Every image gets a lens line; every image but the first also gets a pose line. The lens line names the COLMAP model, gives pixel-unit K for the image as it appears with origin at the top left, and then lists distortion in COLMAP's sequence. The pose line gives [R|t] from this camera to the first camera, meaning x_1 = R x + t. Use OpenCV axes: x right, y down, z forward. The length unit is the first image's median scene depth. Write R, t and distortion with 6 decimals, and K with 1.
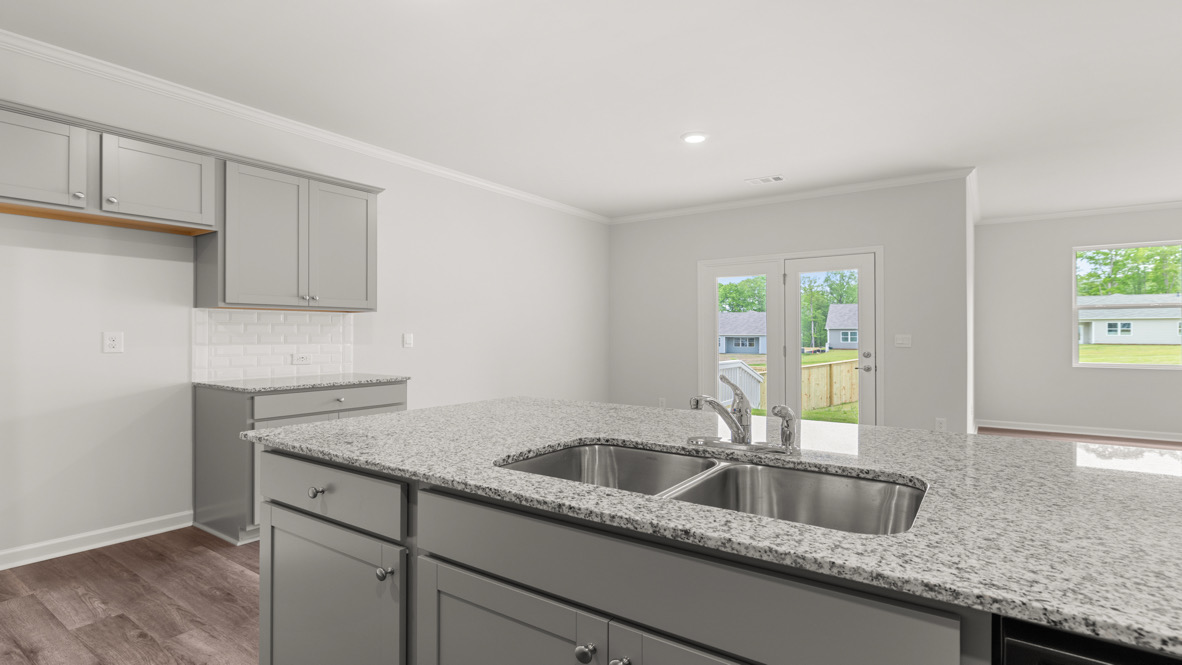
lens RADIAL K [[571.8, 0, 588.6], [0, 571.8, 331.9], [0, 0, 1]] dist [0.002406, 0.001894]
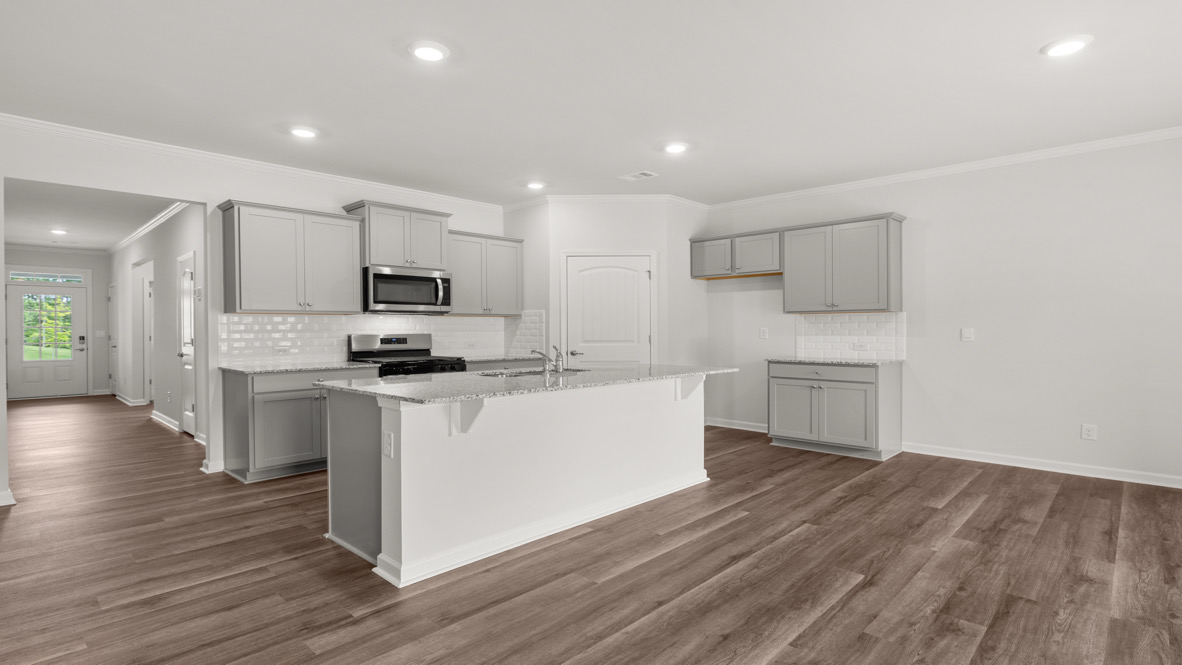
lens RADIAL K [[571.8, 0, 597.0], [0, 571.8, 340.8], [0, 0, 1]] dist [0.002406, 0.001894]
pose [[-0.134983, 0.019720, -0.990652, 0.962257], [0.008192, 0.999790, 0.018786, 0.001226], [0.990814, -0.005580, -0.135117, 0.527012]]
